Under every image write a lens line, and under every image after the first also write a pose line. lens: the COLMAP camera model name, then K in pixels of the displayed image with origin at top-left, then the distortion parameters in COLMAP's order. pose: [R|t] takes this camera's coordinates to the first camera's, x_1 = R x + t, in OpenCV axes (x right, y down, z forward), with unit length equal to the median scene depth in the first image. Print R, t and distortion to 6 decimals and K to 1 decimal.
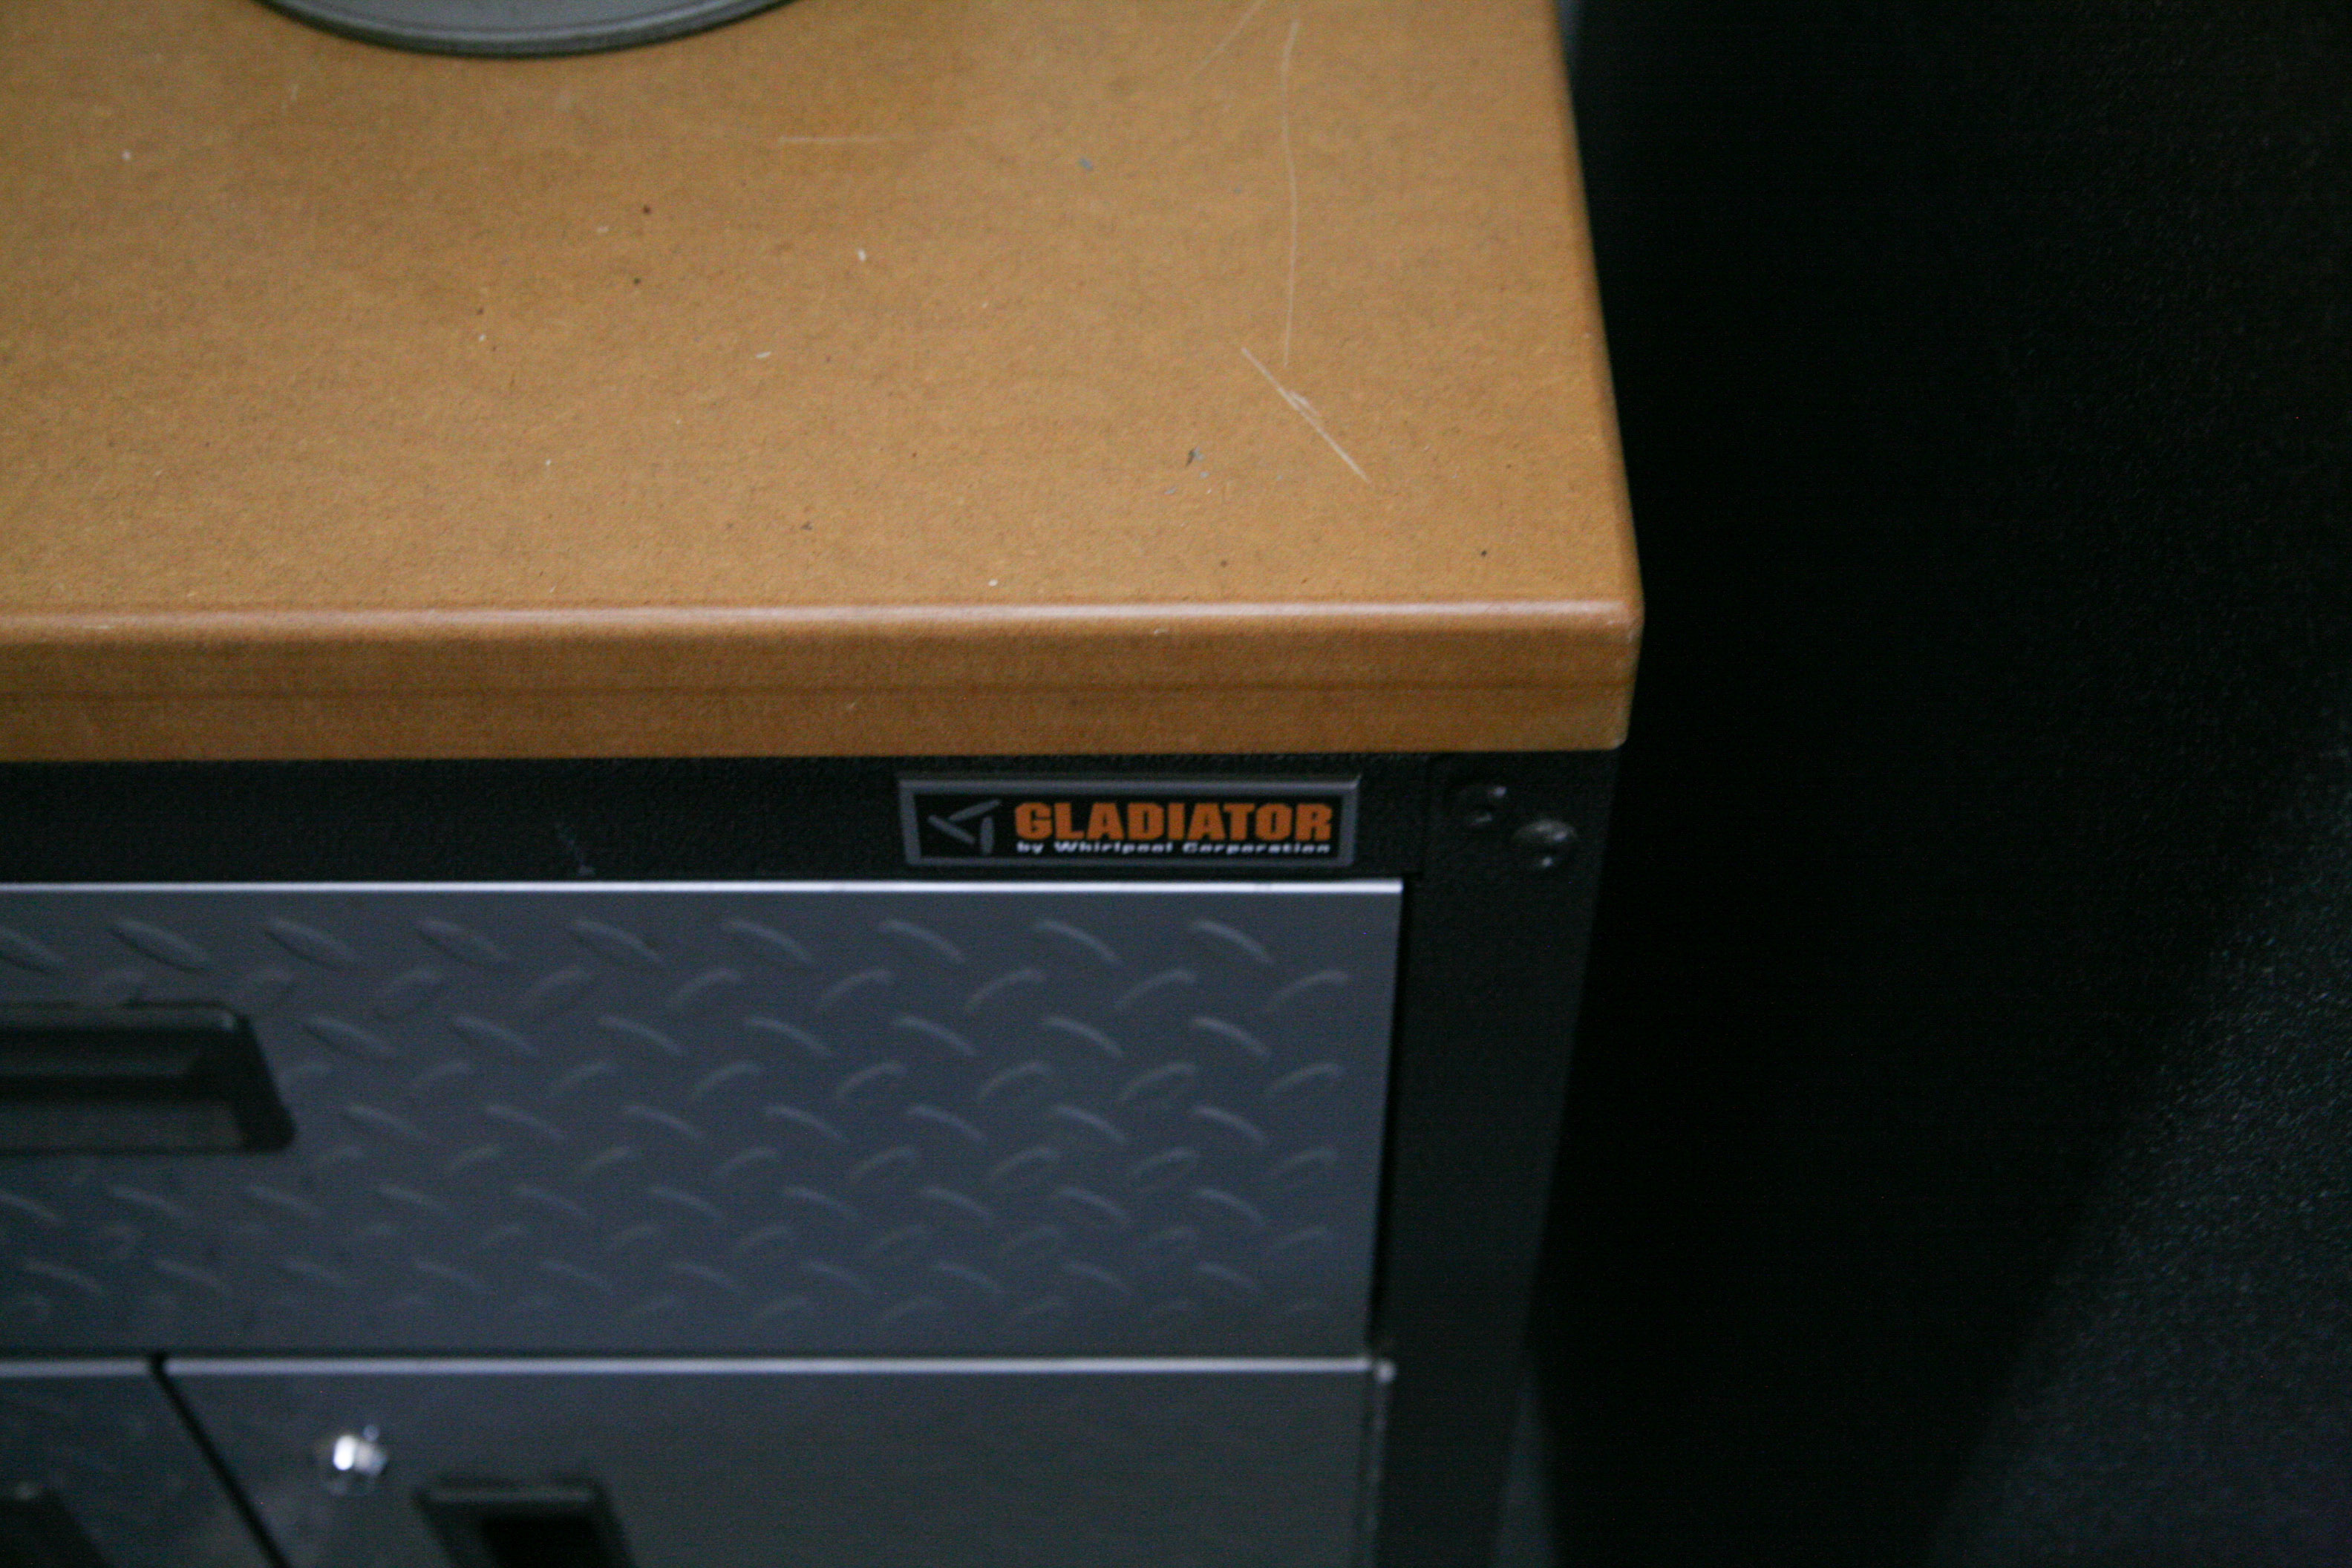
lens RADIAL K [[2880.1, 0, 1175.0], [0, 2880.1, 800.5], [0, 0, 1]] dist [0.006300, 0.000000]
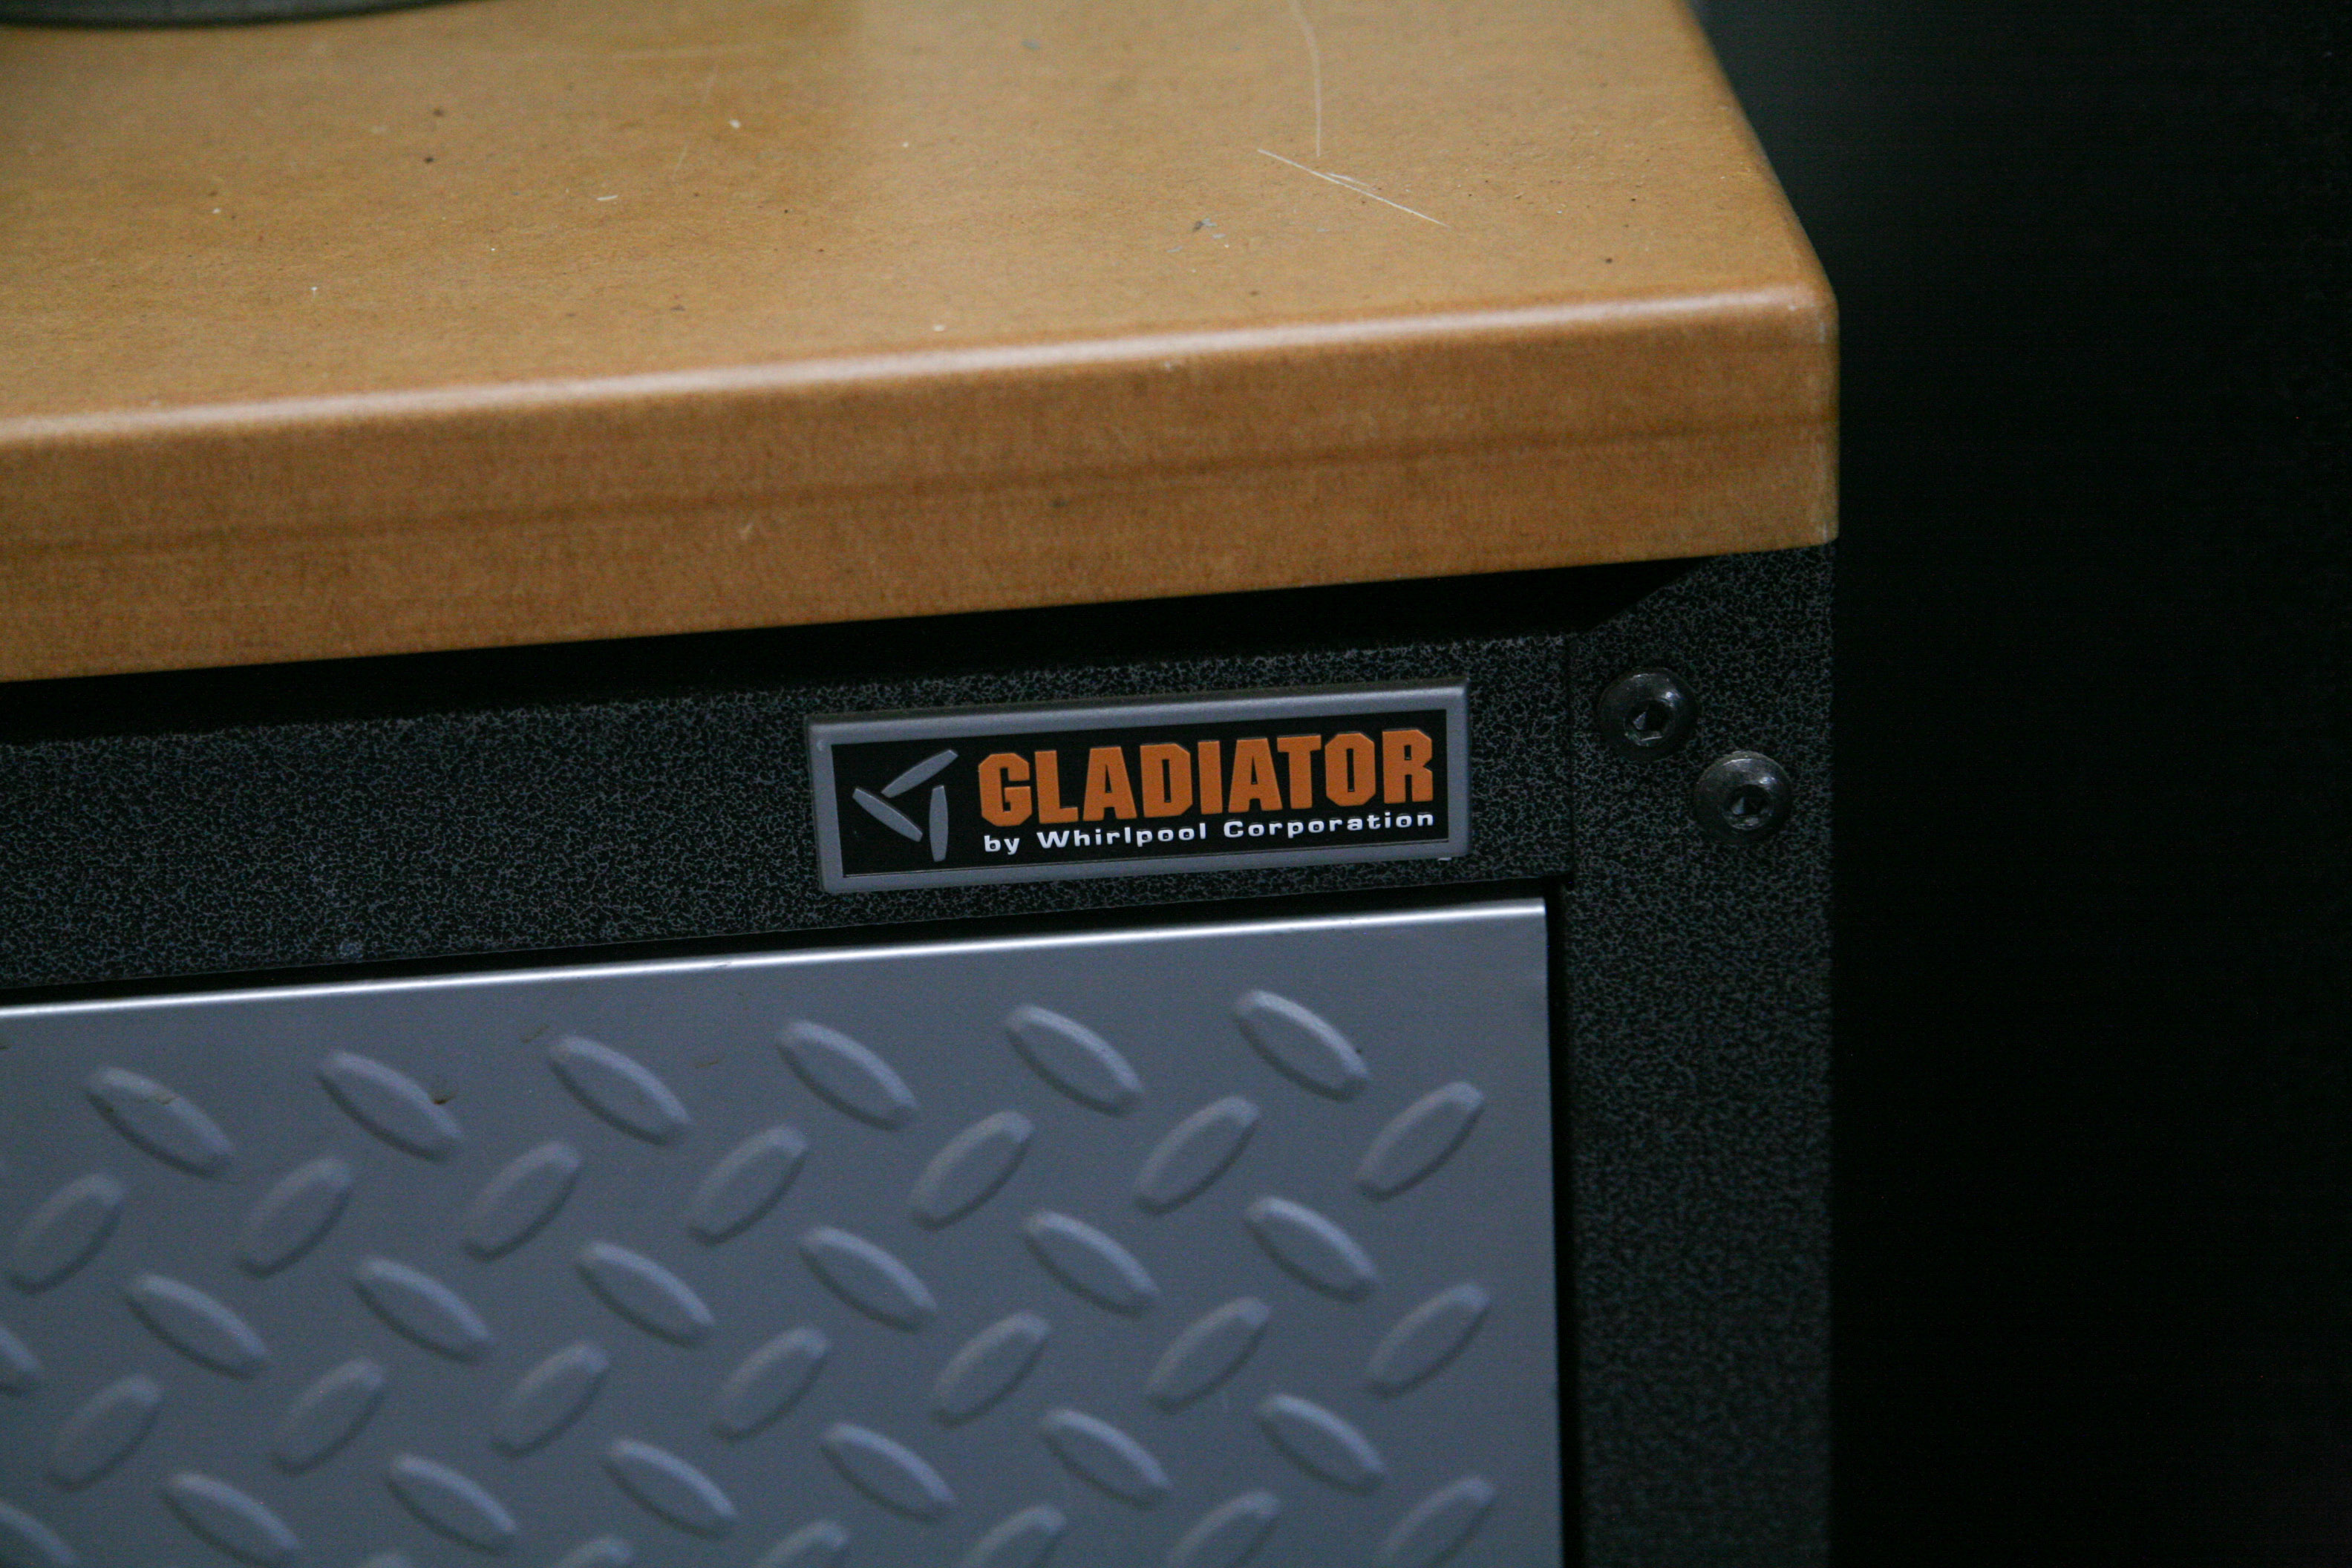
lens RADIAL K [[4552.5, 0, 1182.8], [0, 4552.5, 764.2], [0, 0, 1]] dist [0.163085, 0.000000]
pose [[0.997988, -0.058277, 0.024968, -0.035416], [0.063399, 0.914771, -0.398967, 0.467076], [0.000410, 0.399747, 0.916625, -0.009493]]
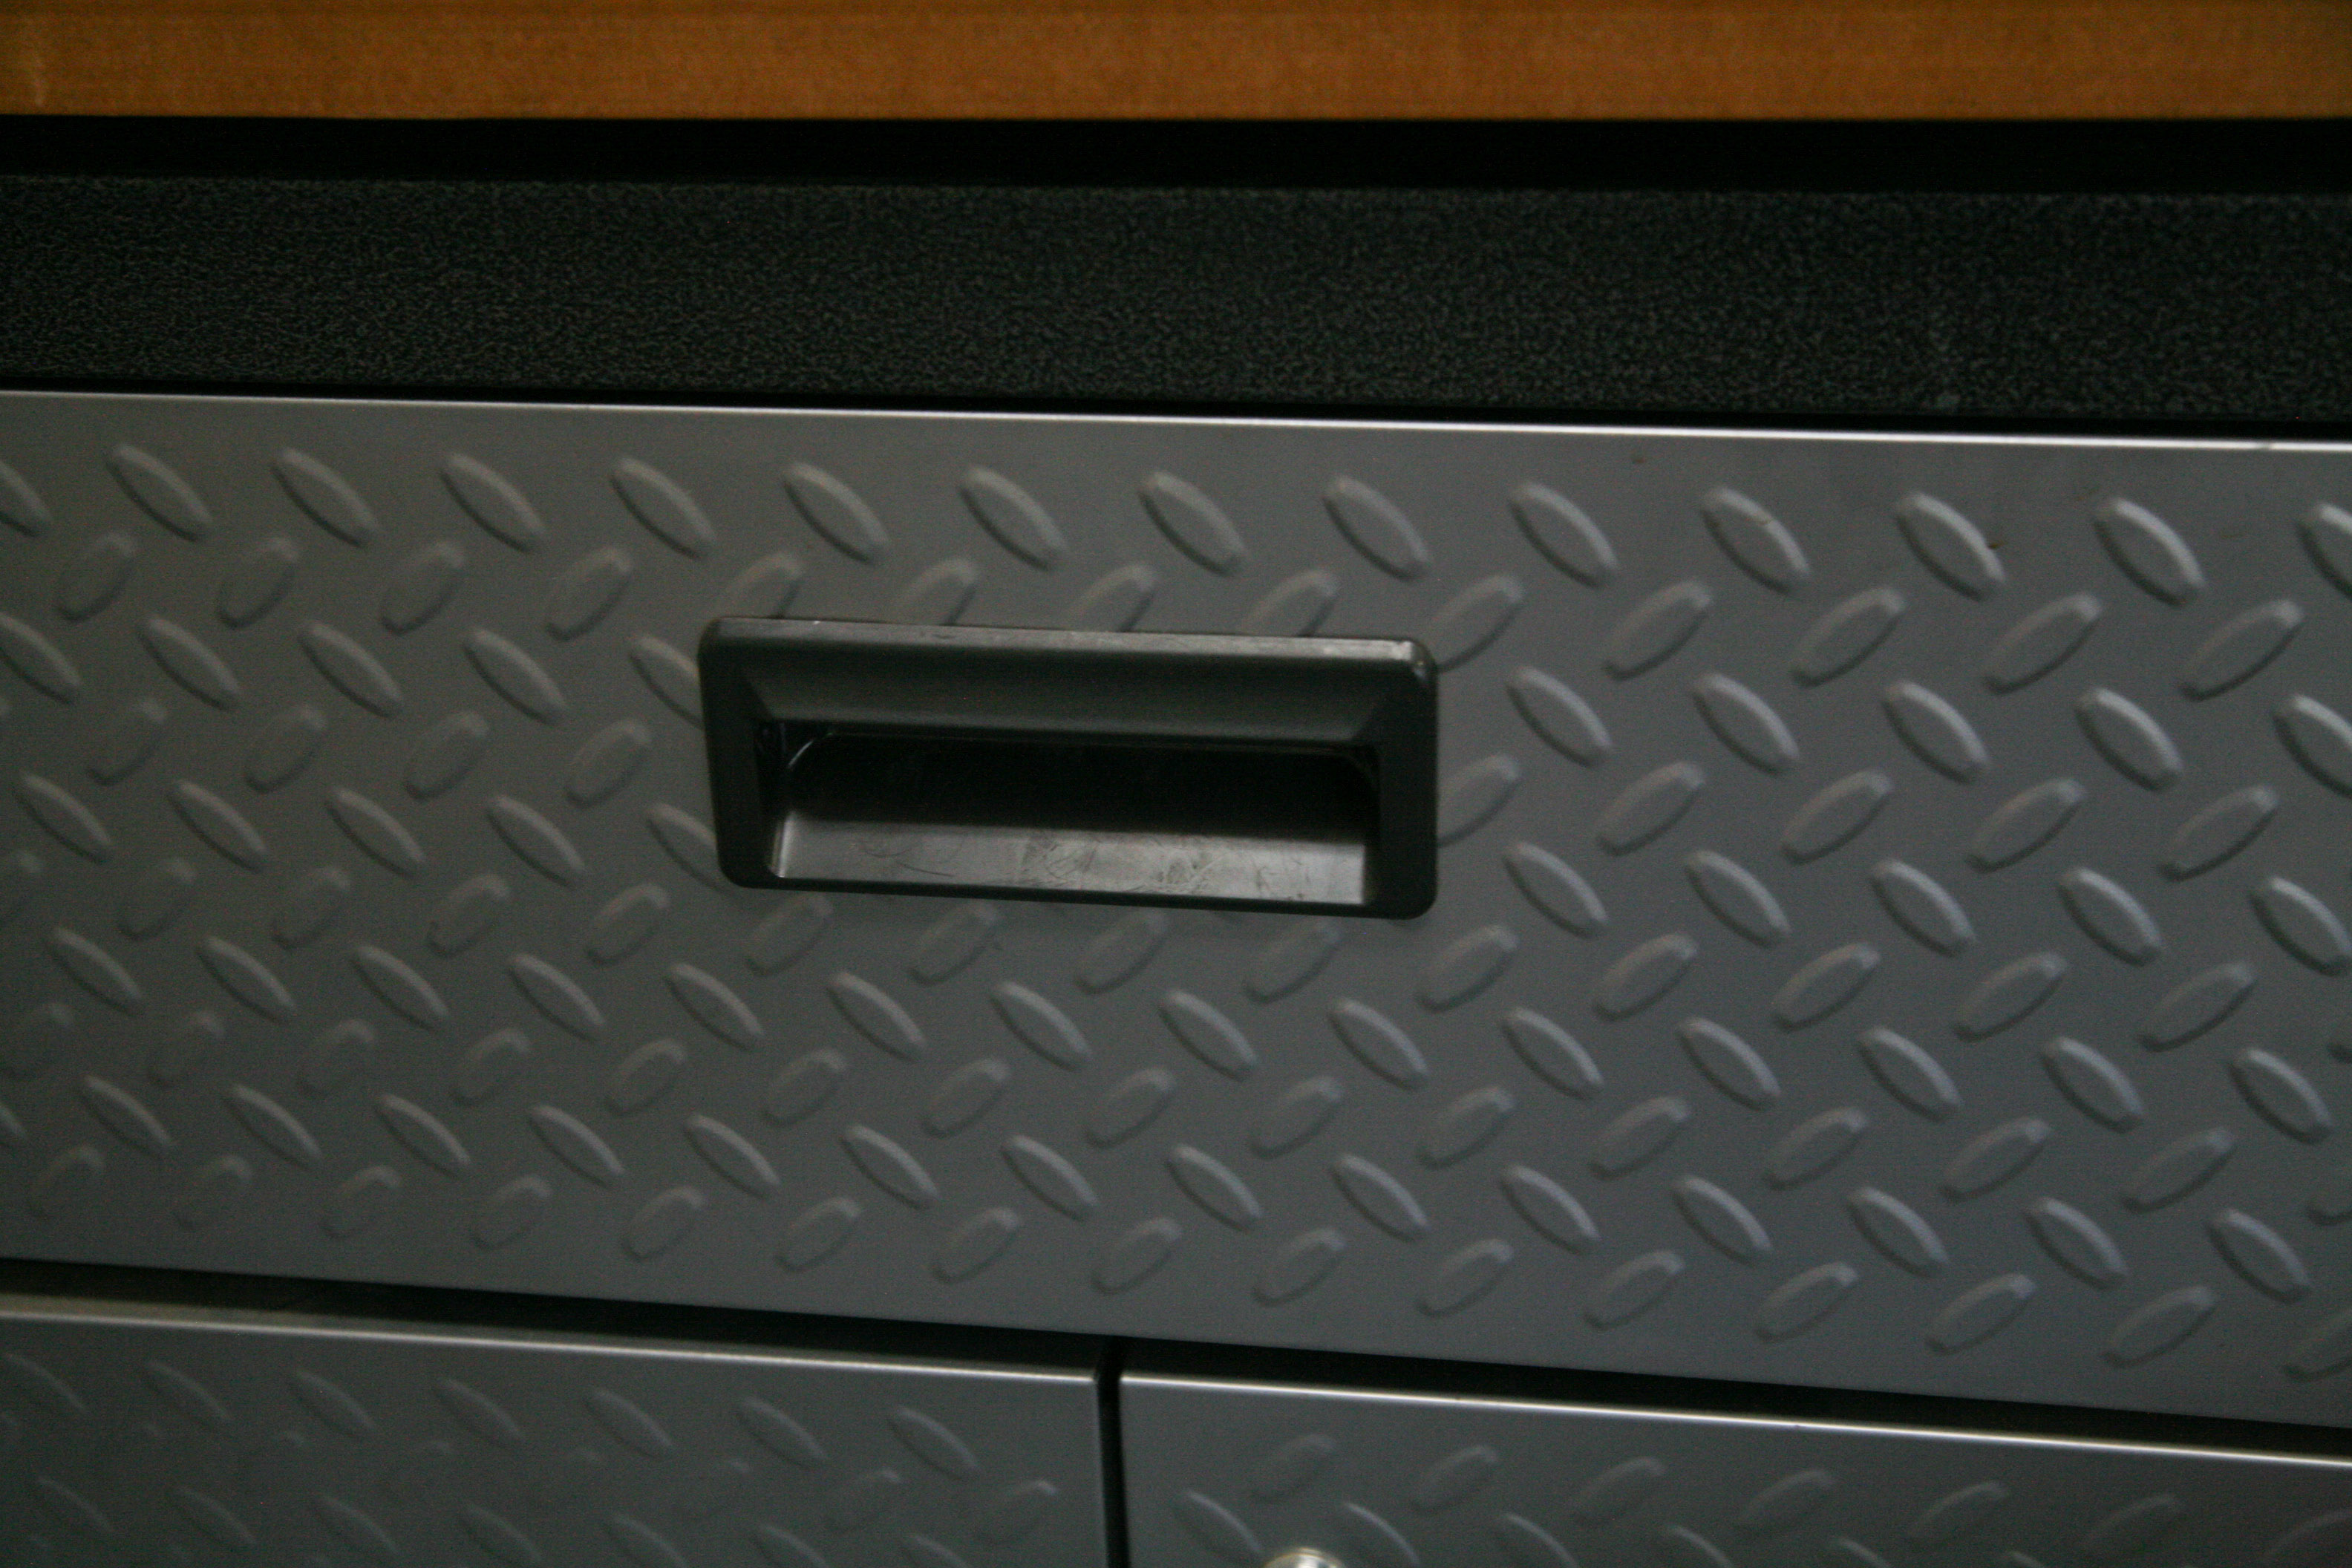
lens RADIAL K [[3447.3, 0, 1182.4], [0, 3447.3, 805.5], [0, 0, 1]] dist [0.046094, 0.000000]
pose [[0.988216, 0.055558, -0.142627, -0.296779], [-0.108212, 0.912598, -0.394277, 0.581588], [0.108256, 0.405065, 0.907856, 0.155809]]
